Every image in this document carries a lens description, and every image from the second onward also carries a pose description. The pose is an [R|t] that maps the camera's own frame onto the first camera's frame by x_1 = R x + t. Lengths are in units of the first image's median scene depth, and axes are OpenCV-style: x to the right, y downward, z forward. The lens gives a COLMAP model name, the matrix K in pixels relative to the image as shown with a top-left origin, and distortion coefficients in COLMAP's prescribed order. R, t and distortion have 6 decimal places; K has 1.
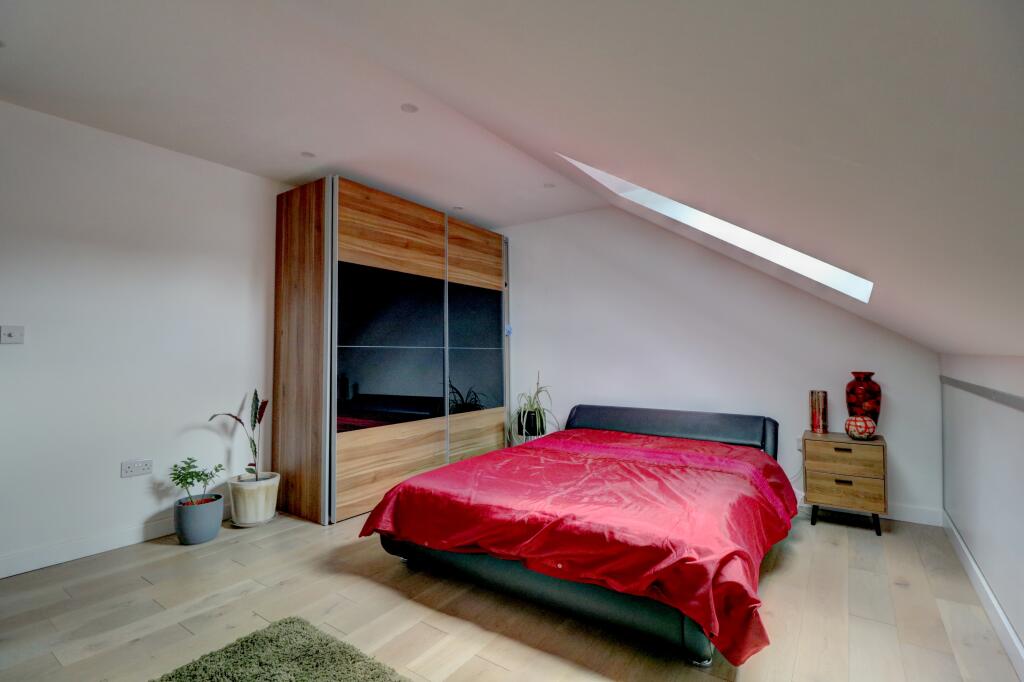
lens RADIAL K [[478.7, 0, 507.0], [0, 478.7, 339.7], [0, 0, 1]] dist [-0.012627, -0.000349]
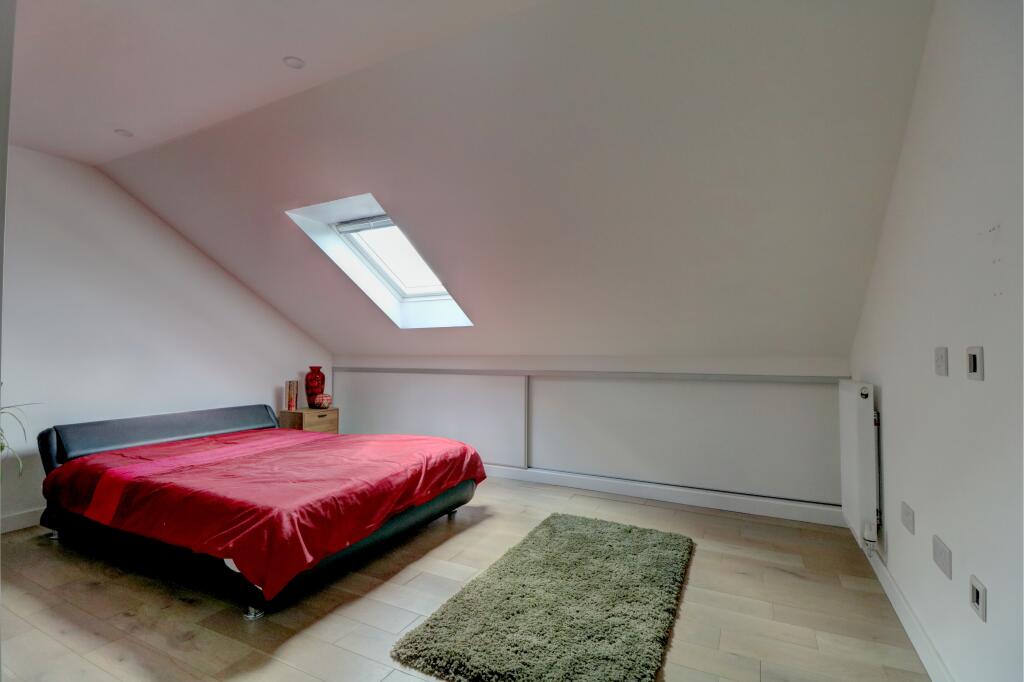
lens RADIAL K [[478.7, 0, 507.0], [0, 478.7, 339.7], [0, 0, 1]] dist [-0.012627, -0.000349]
pose [[-0.142352, 0.027365, 0.989438, -1.226721], [-0.020658, 0.999318, -0.030610, 0.021437], [-0.989600, -0.024798, -0.141690, 0.823199]]
